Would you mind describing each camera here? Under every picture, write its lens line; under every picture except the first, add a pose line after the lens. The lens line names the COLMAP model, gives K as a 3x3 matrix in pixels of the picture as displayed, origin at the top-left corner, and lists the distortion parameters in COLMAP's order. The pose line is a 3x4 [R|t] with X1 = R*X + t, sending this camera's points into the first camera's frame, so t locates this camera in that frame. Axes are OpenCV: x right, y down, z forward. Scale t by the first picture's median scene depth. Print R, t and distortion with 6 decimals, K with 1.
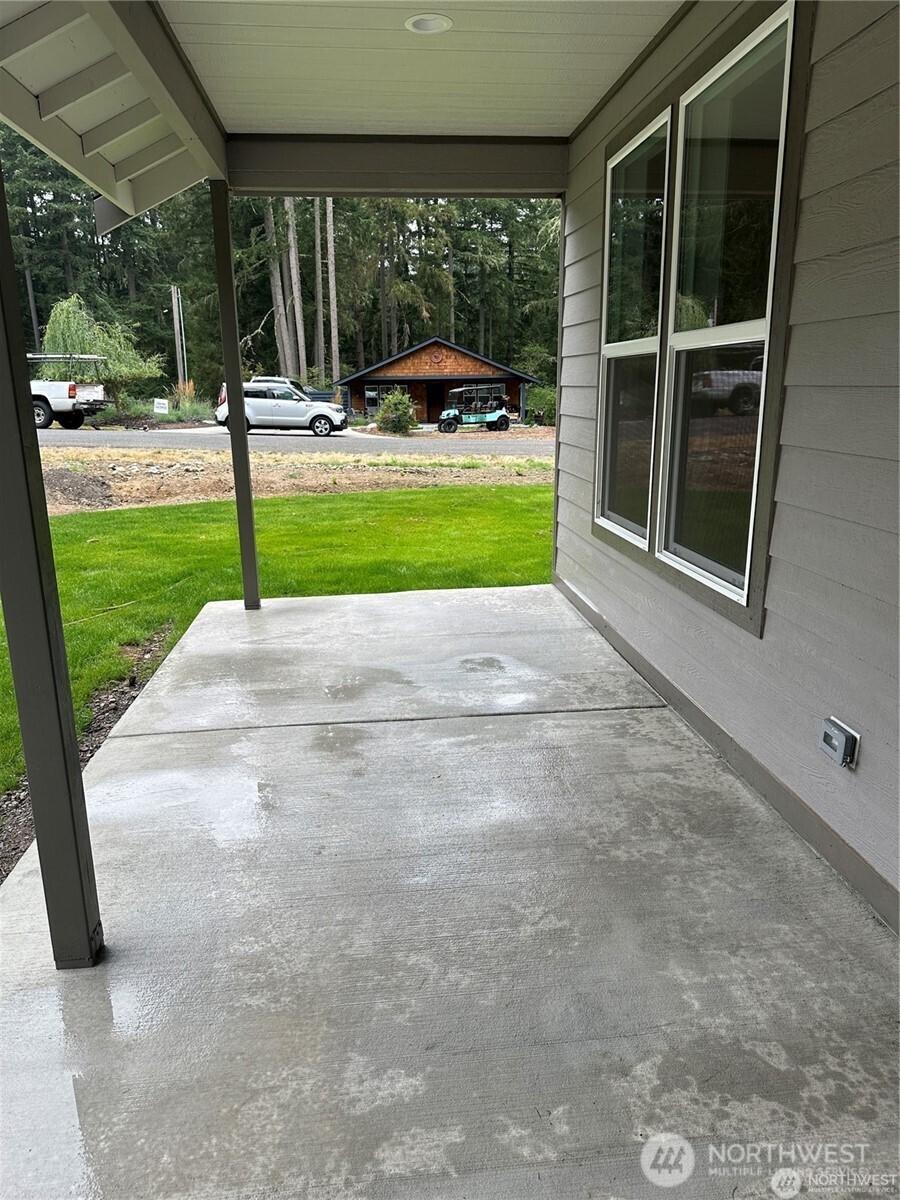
lens RADIAL K [[839.2, 0, 450.0], [0, 839.2, 600.0], [0, 0, 1]] dist [0.063011, -0.072173]
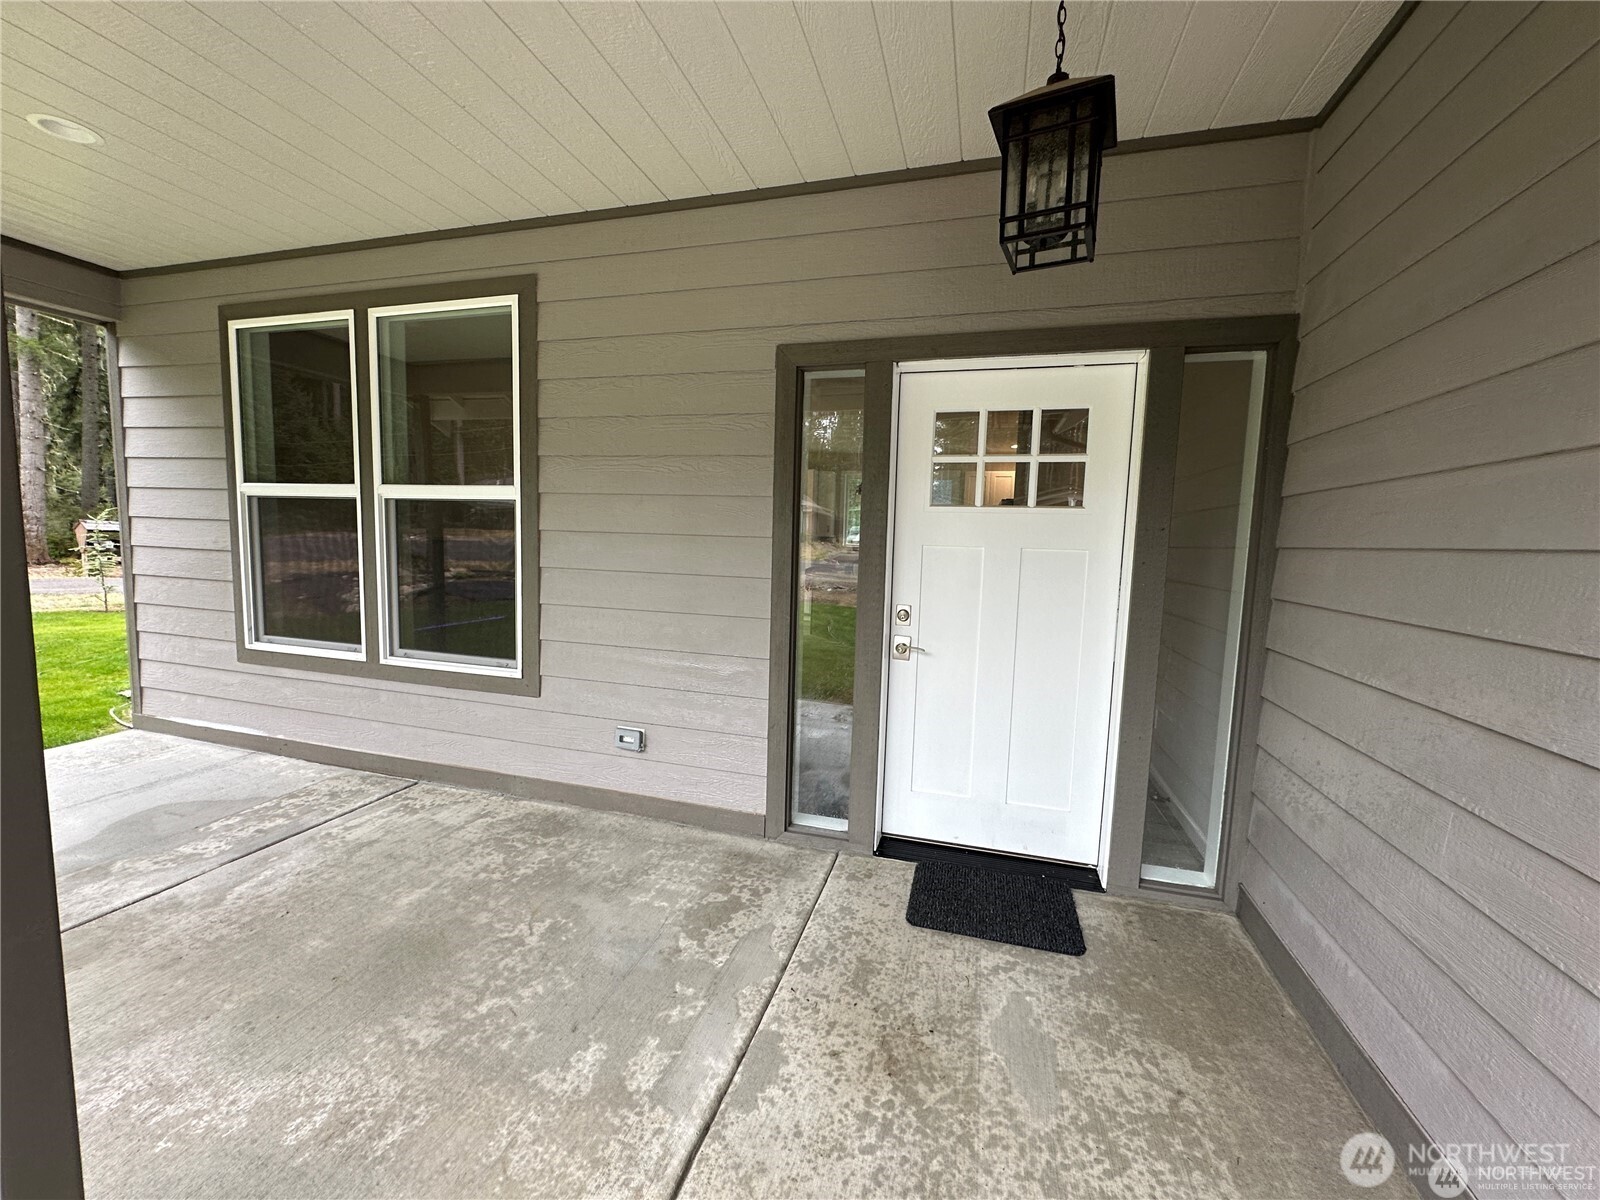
lens RADIAL K [[633.1, 0, 800.0], [0, 633.1, 600.0], [0, 0, 1]] dist [0.000898, -0.000165]
pose [[0.381173, -0.063157, 0.922344, -0.444240], [0.194380, 0.980838, -0.013168, -0.016207], [-0.903838, 0.184304, 0.386146, 0.126924]]
